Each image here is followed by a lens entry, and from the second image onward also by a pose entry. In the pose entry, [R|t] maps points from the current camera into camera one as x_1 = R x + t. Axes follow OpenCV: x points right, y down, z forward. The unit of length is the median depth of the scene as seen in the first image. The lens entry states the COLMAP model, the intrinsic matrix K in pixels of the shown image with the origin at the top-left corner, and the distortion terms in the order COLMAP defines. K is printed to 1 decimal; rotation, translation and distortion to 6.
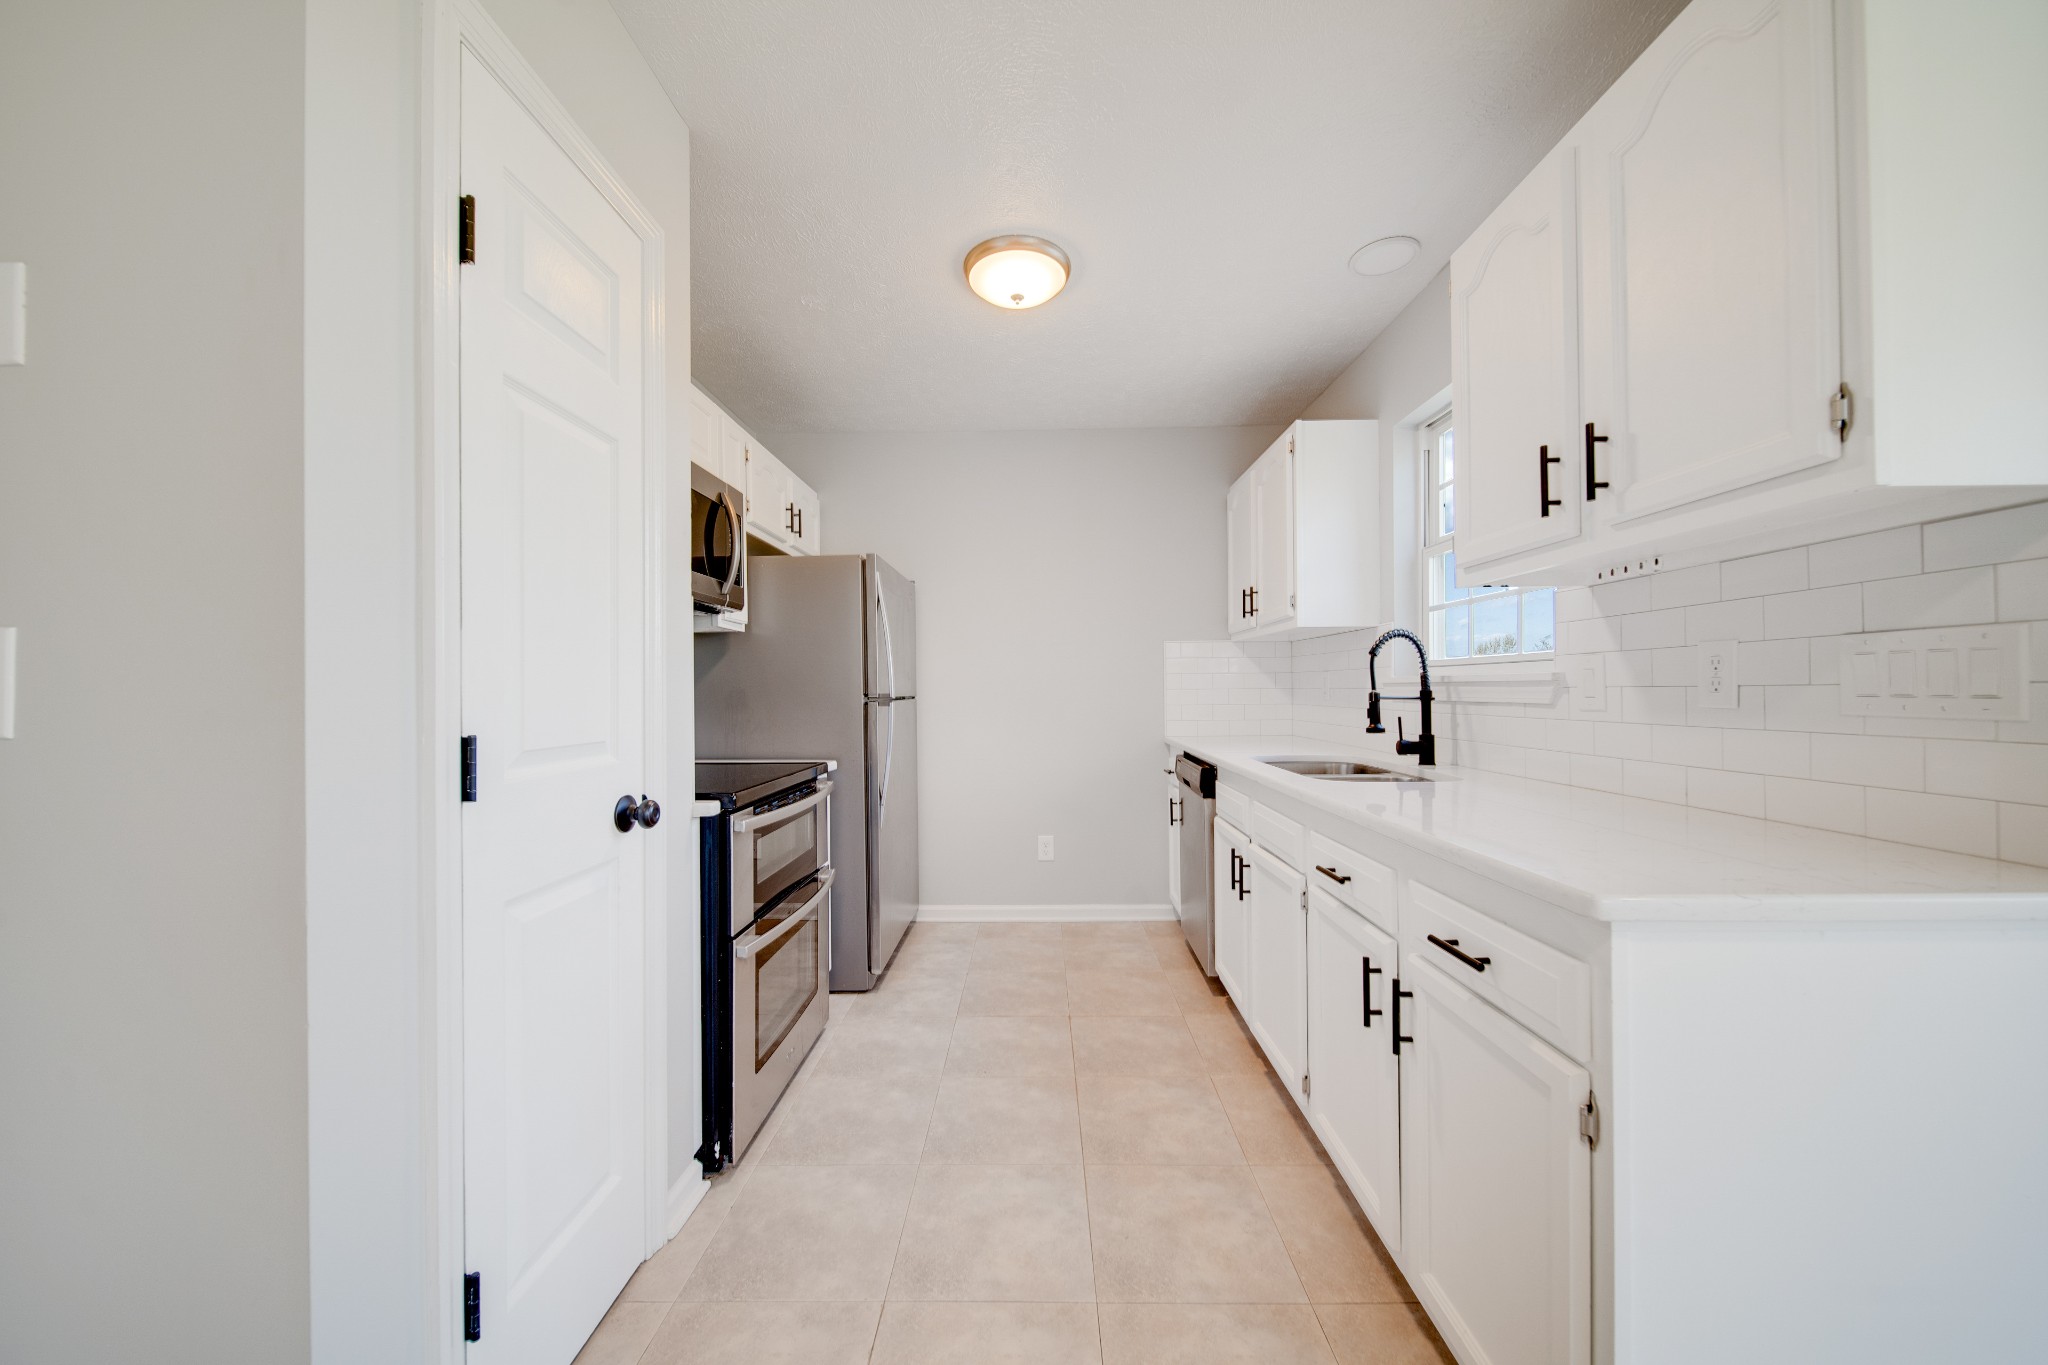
lens RADIAL K [[732.7, 0, 1019.7], [0, 732.7, 689.5], [0, 0, 1]] dist [-0.000563, -0.000120]
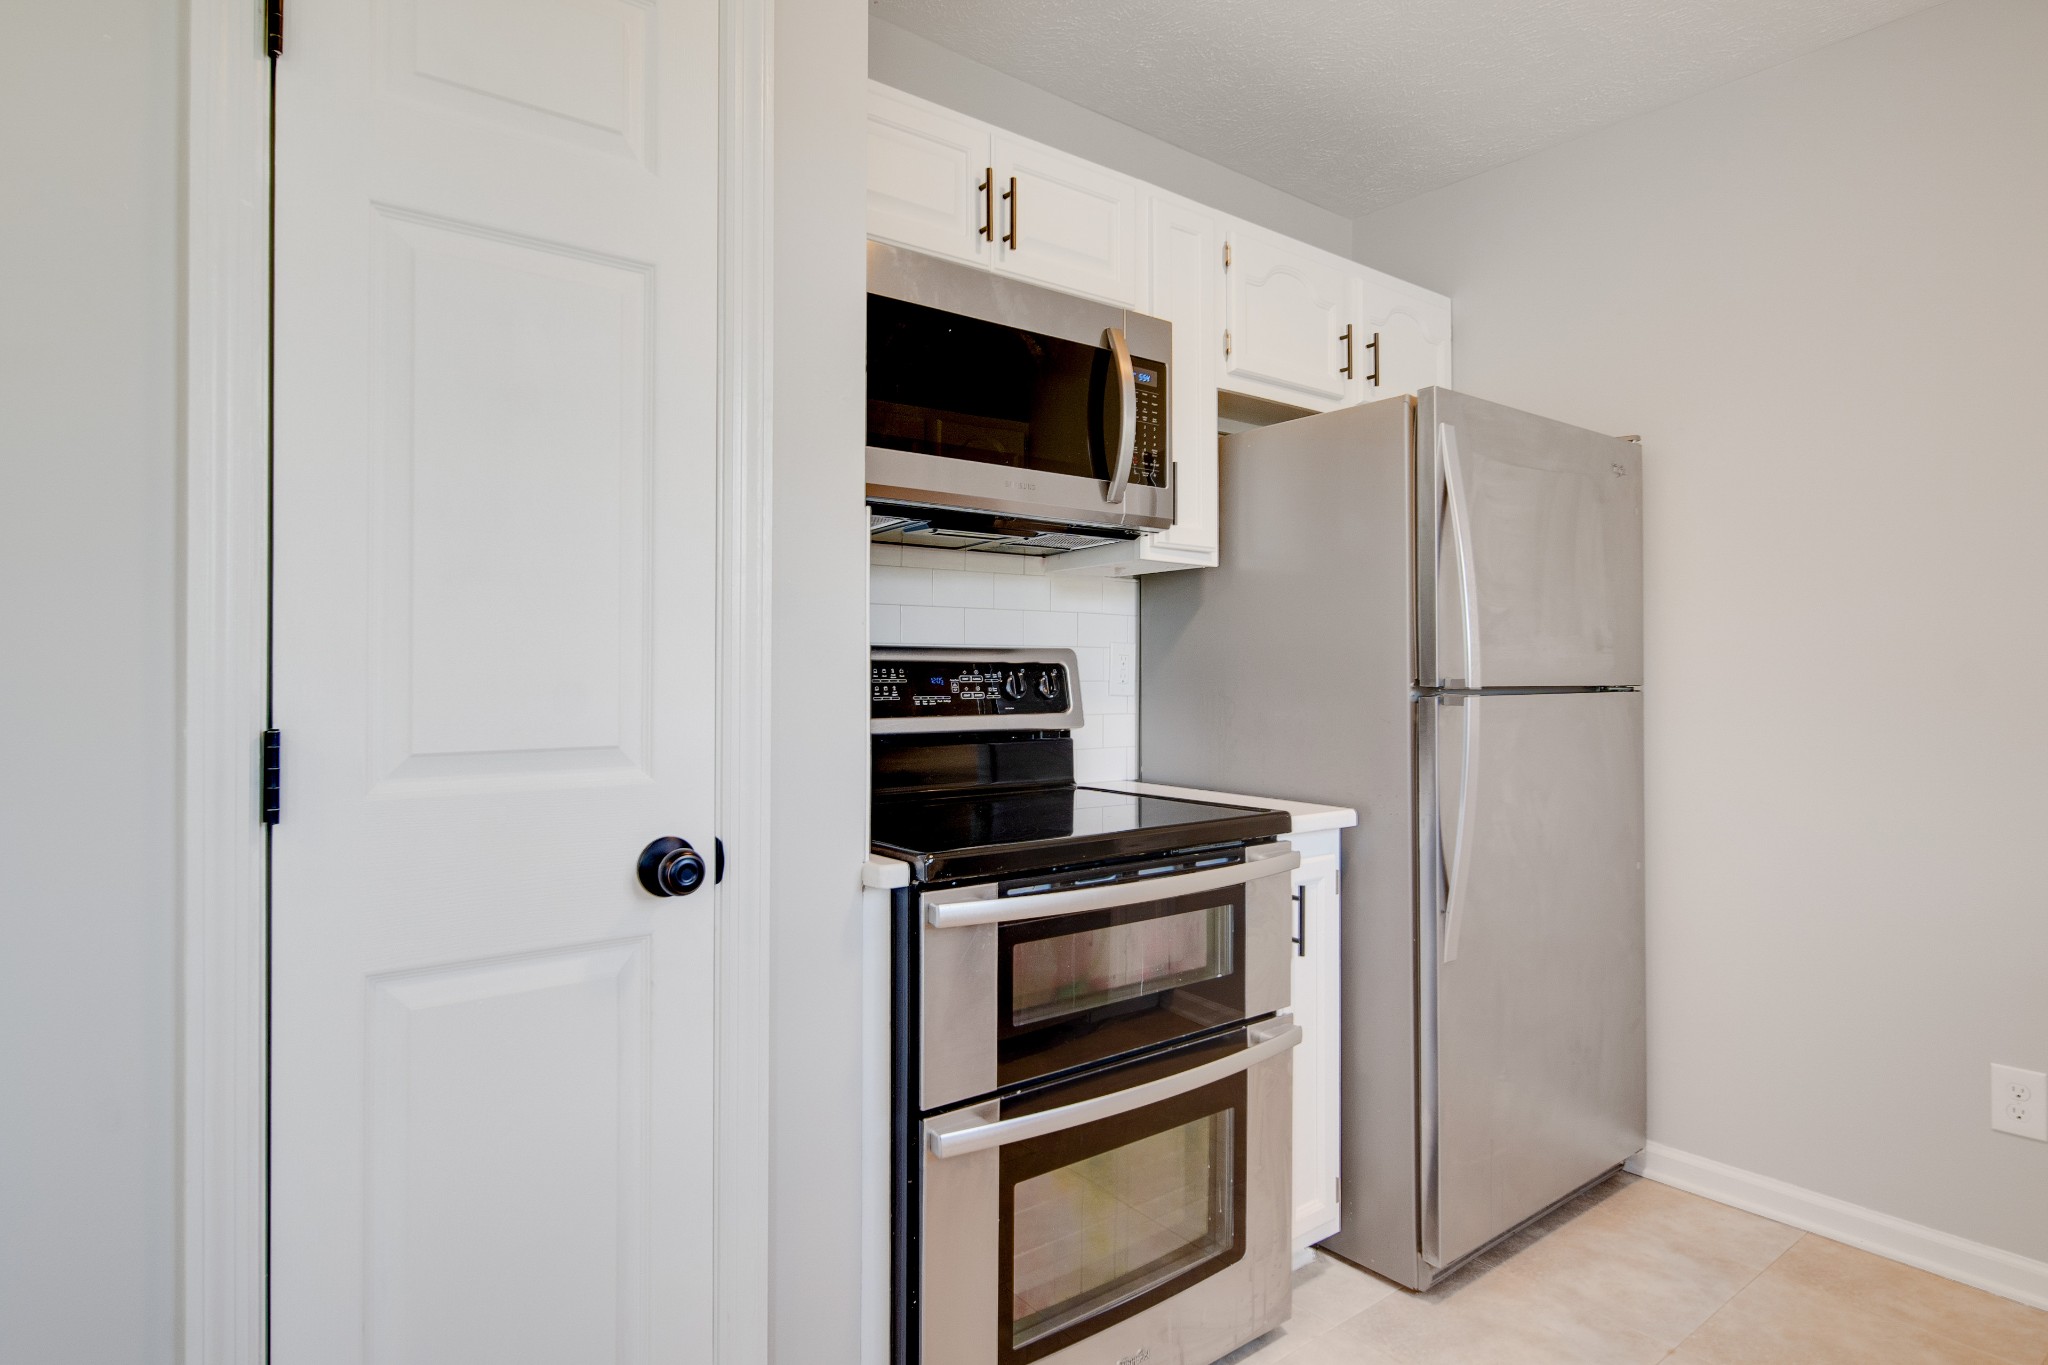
lens RADIAL K [[1121.8, 0, 1044.6], [0, 1121.8, 669.7], [0, 0, 1]] dist [0.000935, 0.000107]
pose [[0.636852, 0.008521, -0.770939, 0.264284], [-0.008046, 0.999958, 0.004406, -0.002138], [0.770944, 0.003398, 0.636894, 0.428448]]
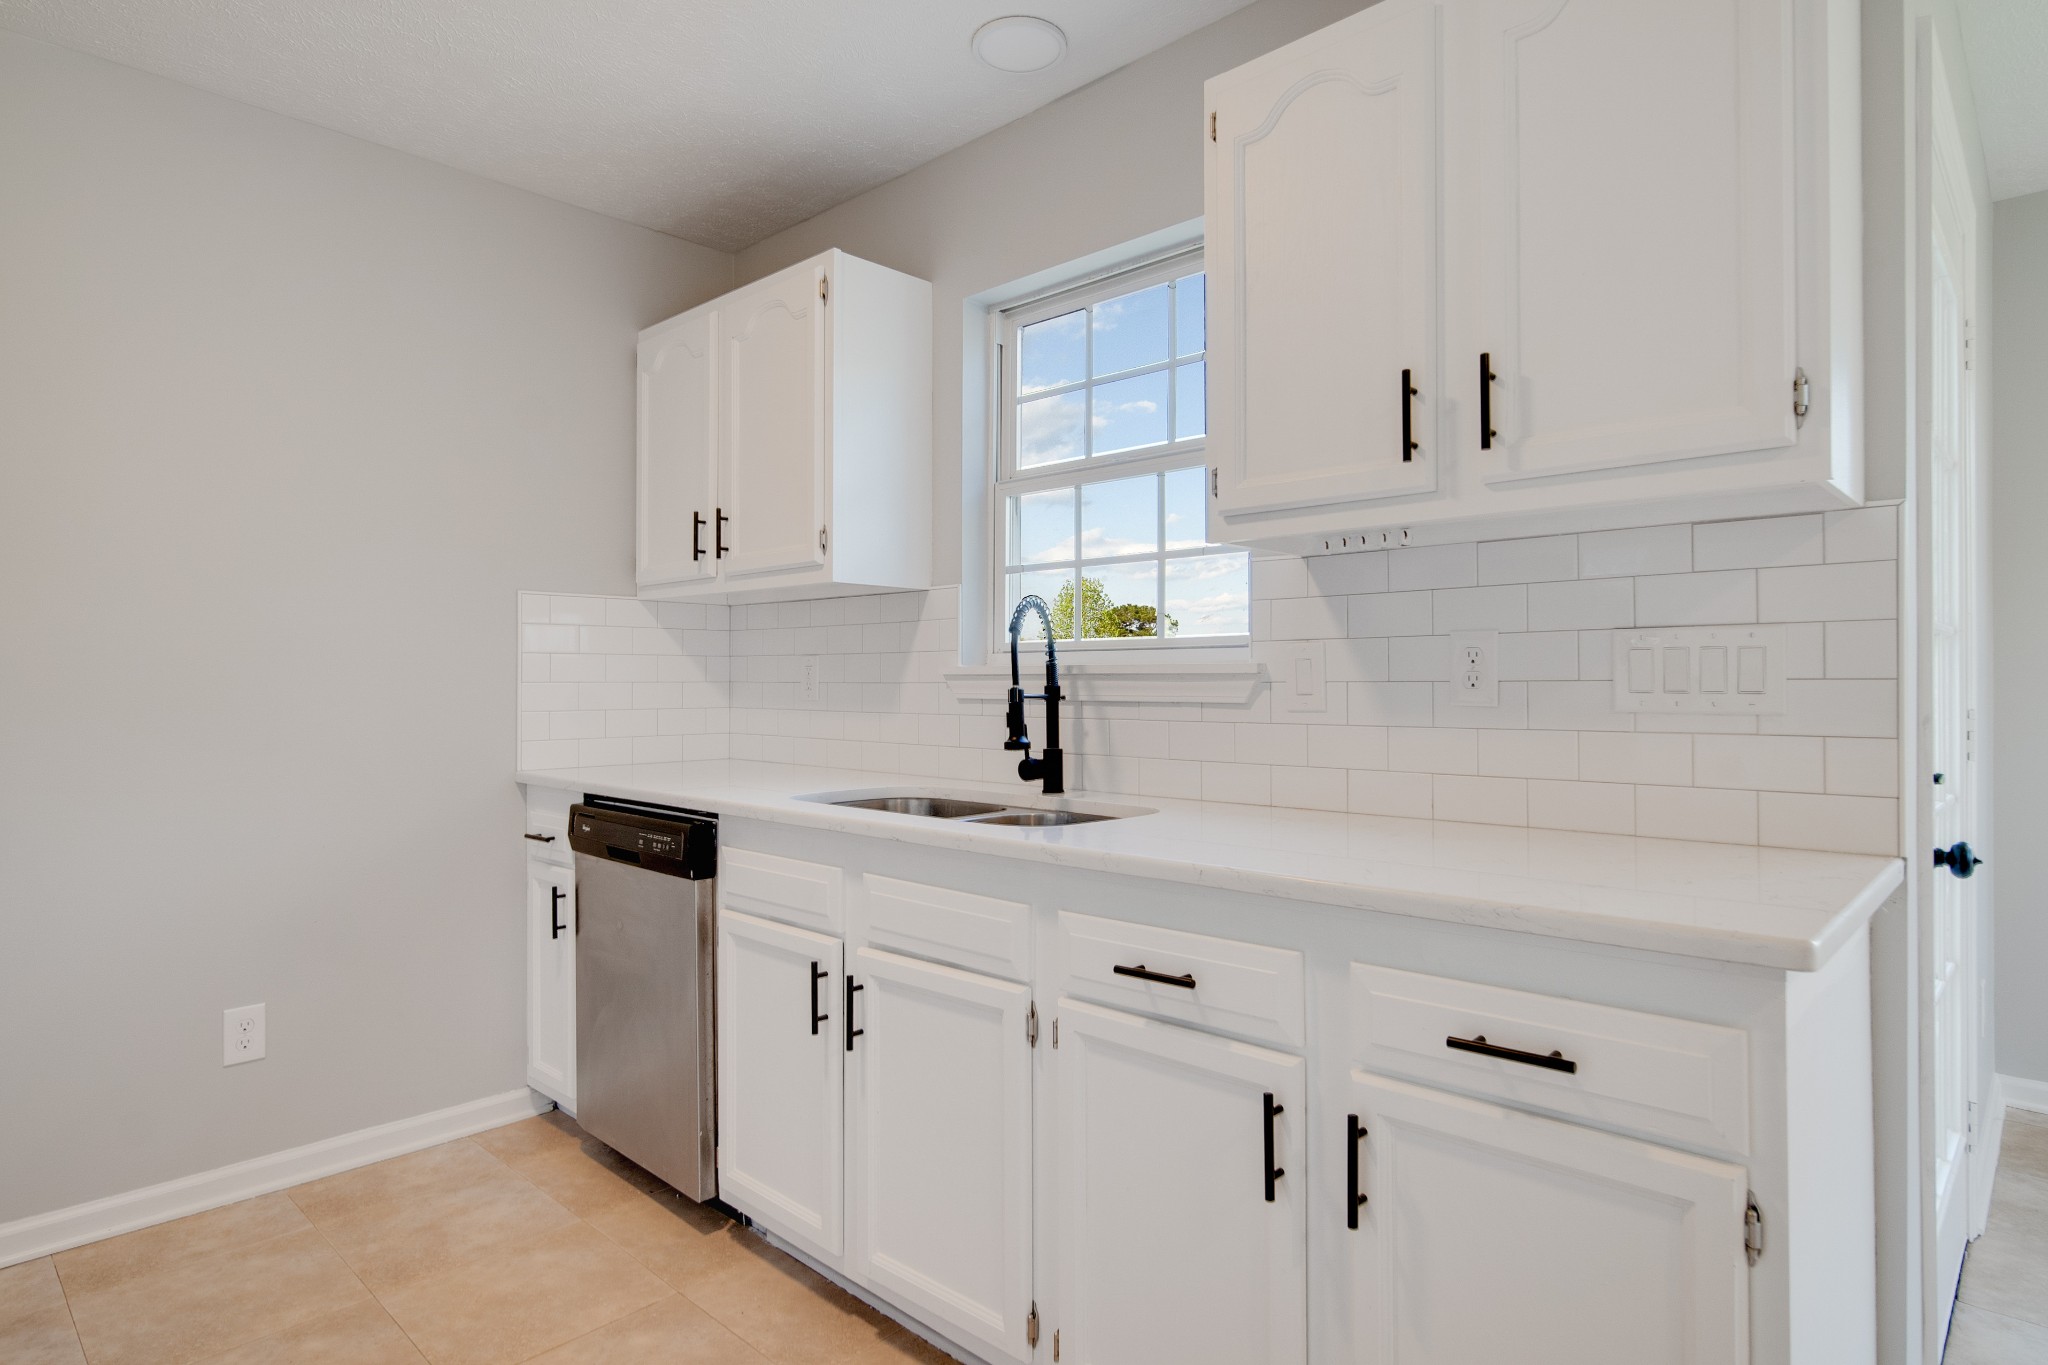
lens RADIAL K [[1121.8, 0, 1044.6], [0, 1121.8, 669.7], [0, 0, 1]] dist [0.000935, 0.000107]
pose [[0.671531, 0.014800, 0.740828, -0.246972], [-0.004453, 0.999863, -0.015939, 0.003058], [-0.740963, 0.007405, 0.671505, 0.290605]]
